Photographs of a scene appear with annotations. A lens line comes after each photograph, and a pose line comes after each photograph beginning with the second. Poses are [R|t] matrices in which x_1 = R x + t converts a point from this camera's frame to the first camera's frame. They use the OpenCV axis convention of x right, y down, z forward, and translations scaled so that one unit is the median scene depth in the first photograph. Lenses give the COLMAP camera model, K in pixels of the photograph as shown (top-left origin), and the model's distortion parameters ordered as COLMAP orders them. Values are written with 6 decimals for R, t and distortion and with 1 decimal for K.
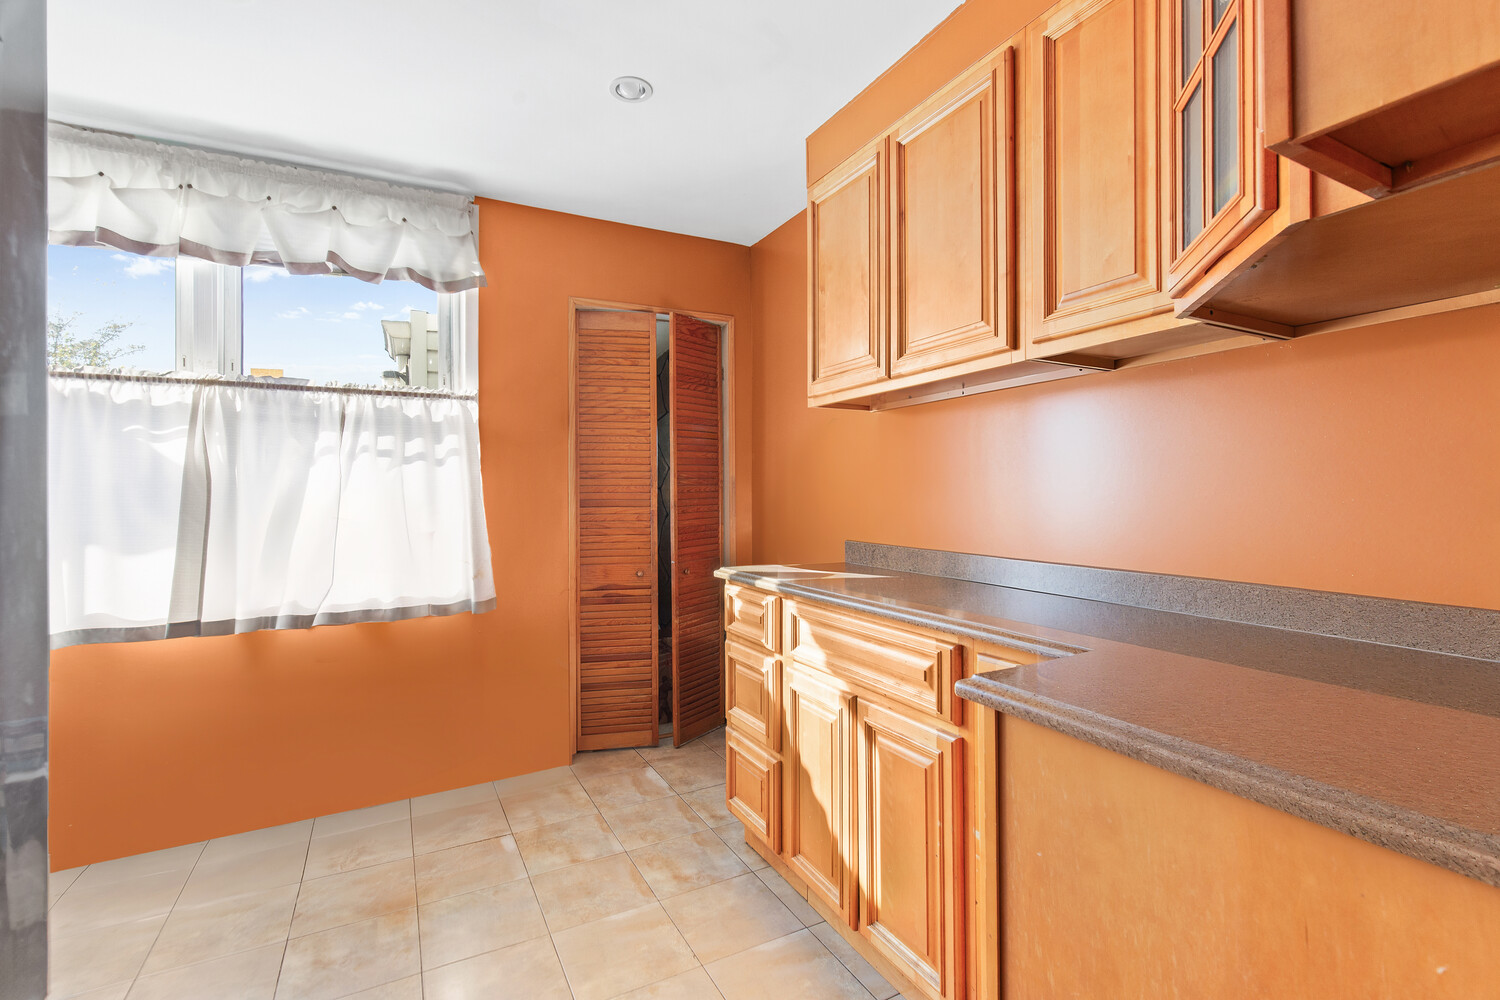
lens RADIAL K [[685.8, 0, 748.1], [0, 685.8, 499.2], [0, 0, 1]] dist [0.002970, 0.000151]
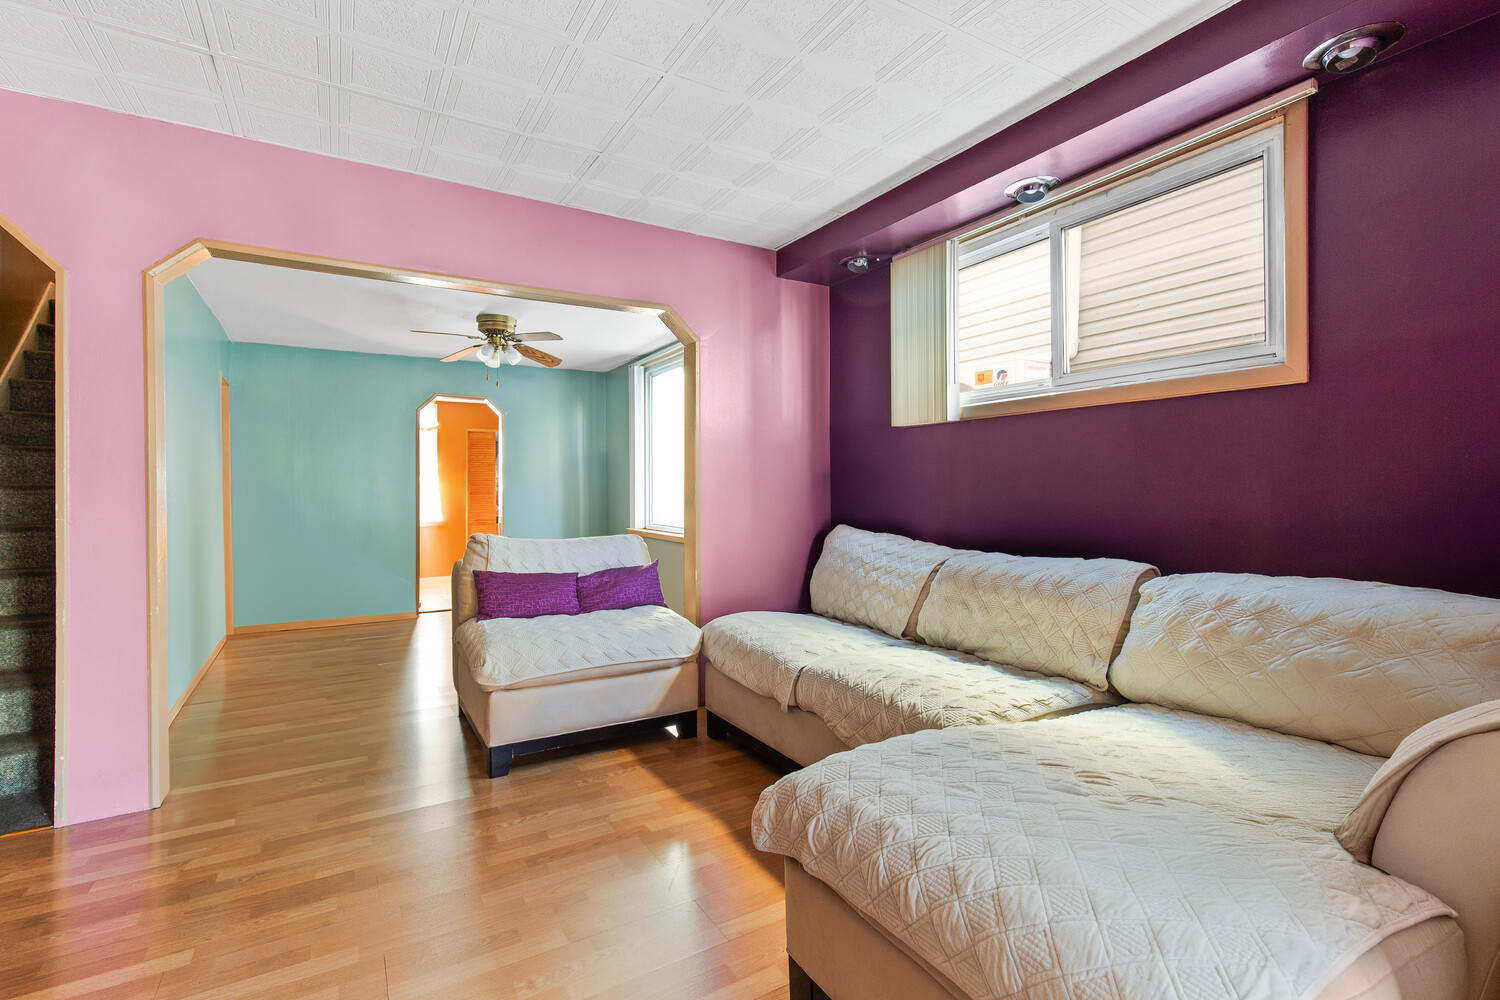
lens RADIAL K [[685.8, 0, 751.3], [0, 685.8, 502.4], [0, 0, 1]] dist [0.002970, 0.000151]
pose [[0.998417, -0.009023, 0.055510, 0.884987], [0.007826, 0.999733, 0.021747, -0.009998], [-0.055691, -0.021278, 0.998221, -2.274273]]
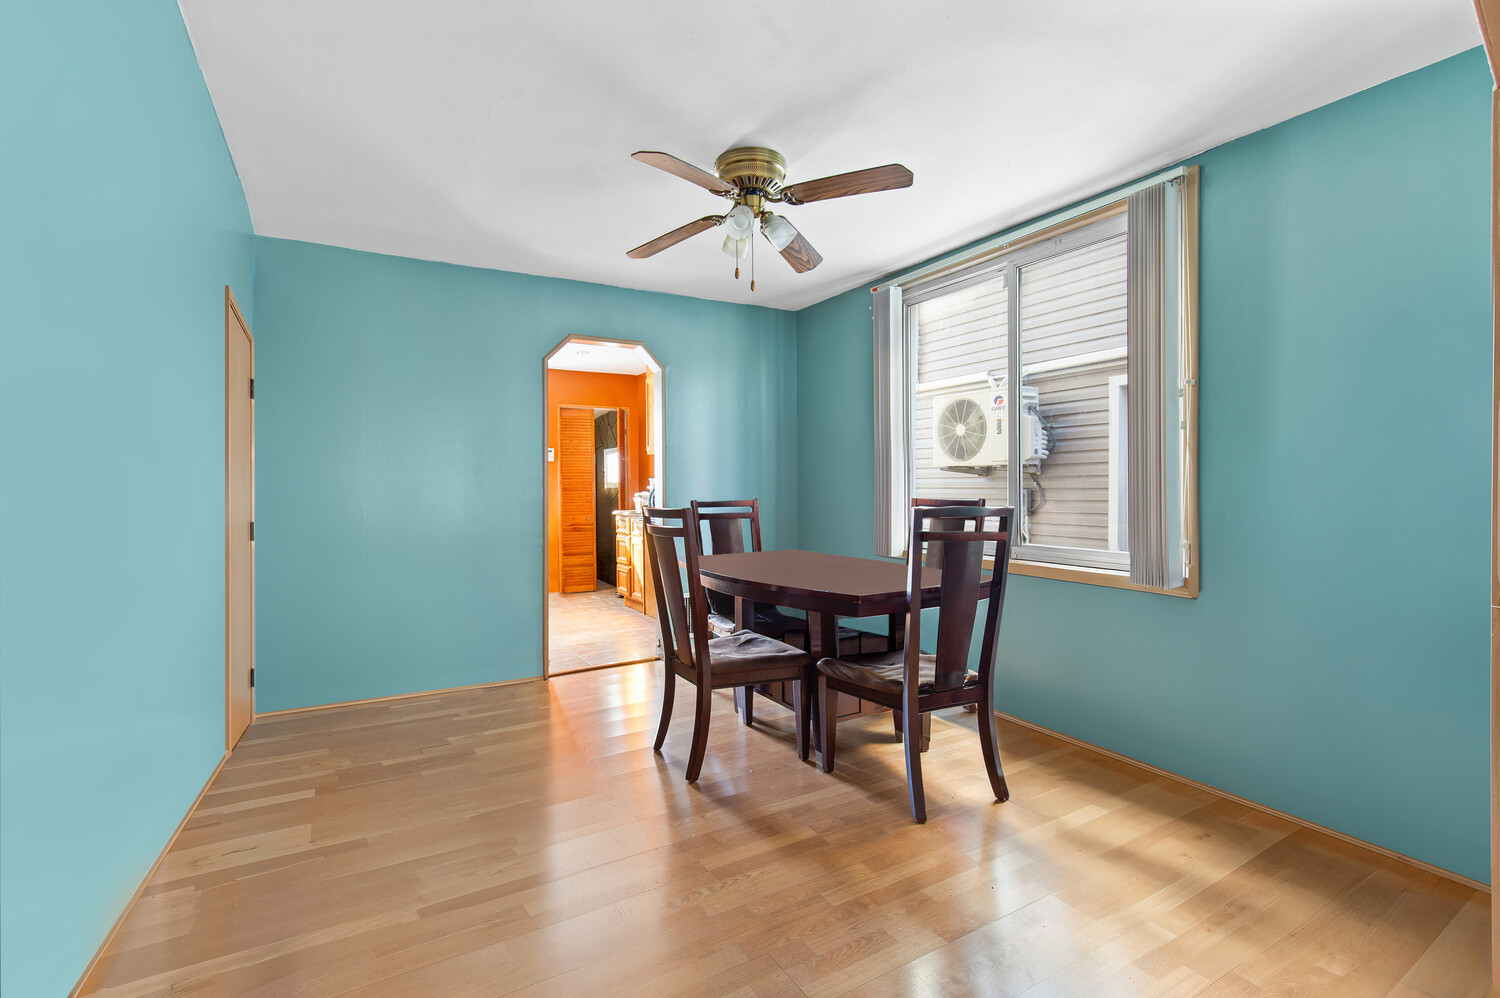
lens RADIAL K [[685.8, 0, 751.6], [0, 685.8, 491.1], [0, 0, 1]] dist [0.002970, 0.000151]
pose [[0.998452, -0.006423, 0.055243, 0.282857], [0.006452, 0.999979, -0.000360, 0.016166], [-0.055240, 0.000716, 0.998473, -1.435848]]
